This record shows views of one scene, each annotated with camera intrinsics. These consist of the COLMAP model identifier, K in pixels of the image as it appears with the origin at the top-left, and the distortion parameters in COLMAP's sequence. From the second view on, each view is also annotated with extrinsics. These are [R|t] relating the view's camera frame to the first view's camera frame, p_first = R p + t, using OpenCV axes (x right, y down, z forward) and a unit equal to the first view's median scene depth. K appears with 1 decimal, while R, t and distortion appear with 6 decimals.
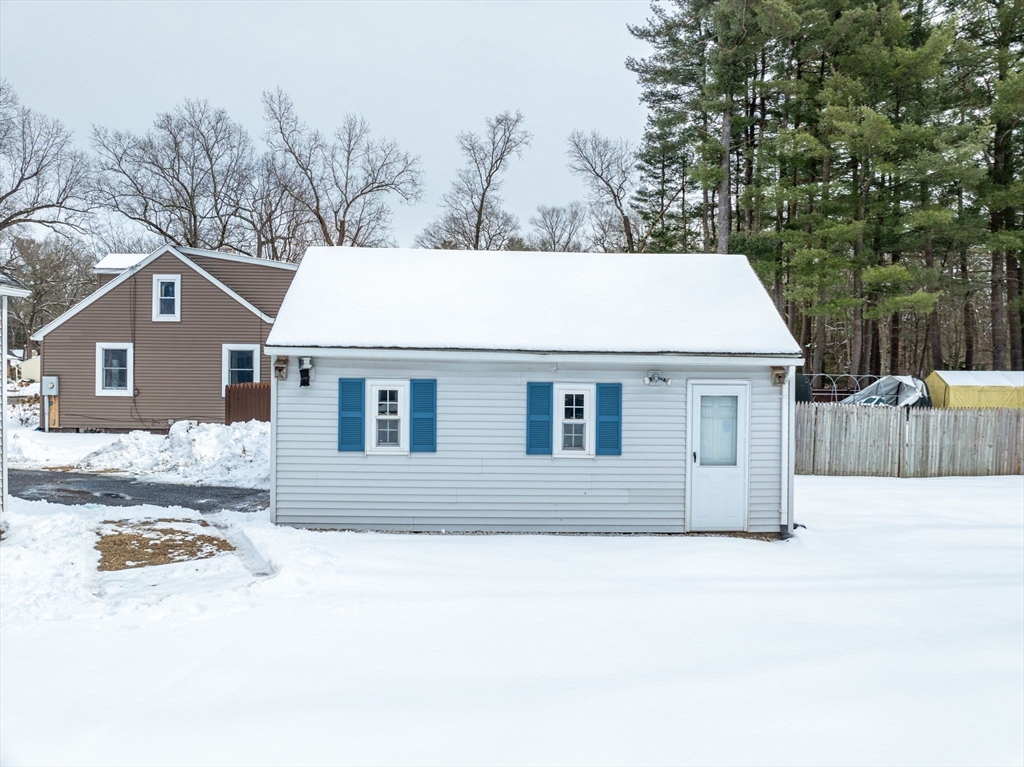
lens RADIAL K [[714.7, 0, 512.0], [0, 714.7, 383.5], [0, 0, 1]] dist [-0.004396, -0.000707]
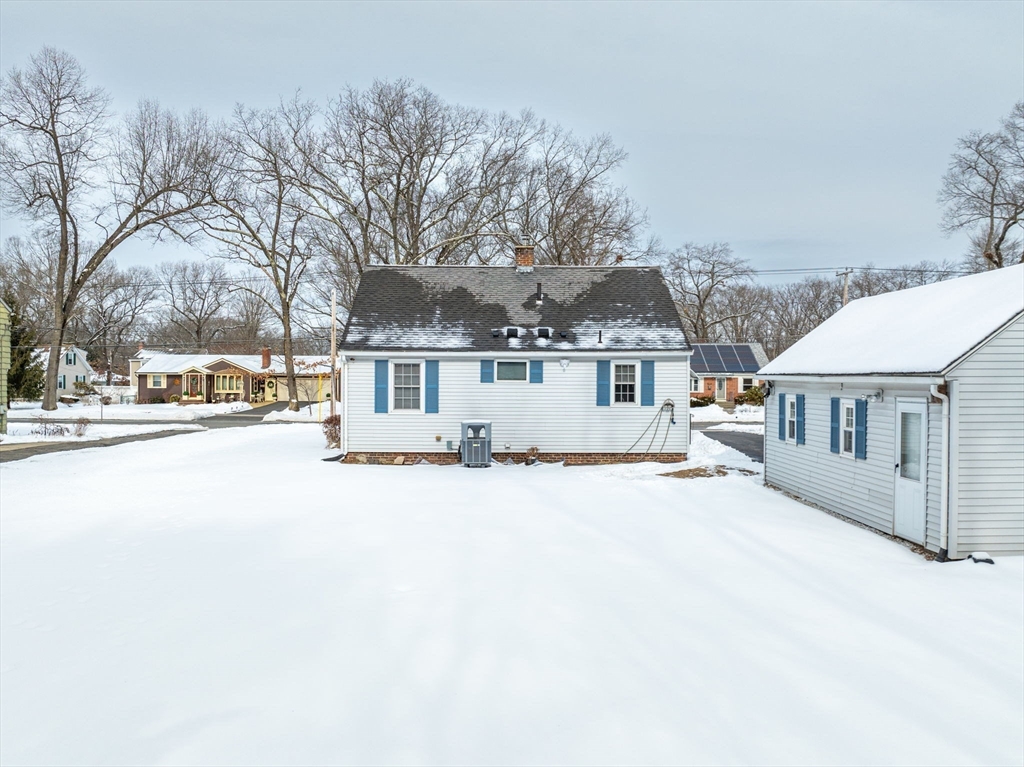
lens RADIAL K [[735.4, 0, 512.0], [0, 735.4, 383.5], [0, 0, 1]] dist [-0.007987, -0.004342]
pose [[-0.014422, -0.004456, -0.999886, 1.389057], [-0.023144, 0.999724, -0.004121, -0.008577], [0.999628, 0.023082, -0.014522, 0.423435]]
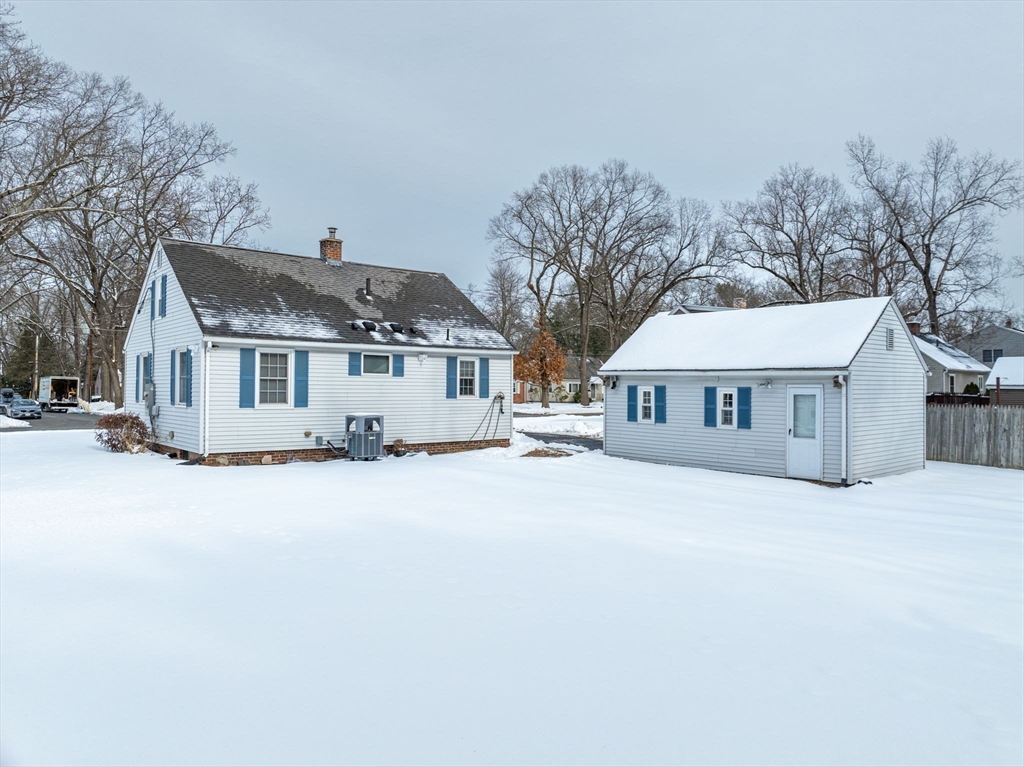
lens RADIAL K [[714.7, 0, 512.0], [0, 714.7, 383.5], [0, 0, 1]] dist [-0.004396, -0.000707]
pose [[0.619456, -0.009099, -0.784978, 1.152276], [-0.018066, 0.999503, -0.025842, 0.045732], [0.784823, 0.030190, 0.618984, -0.526744]]
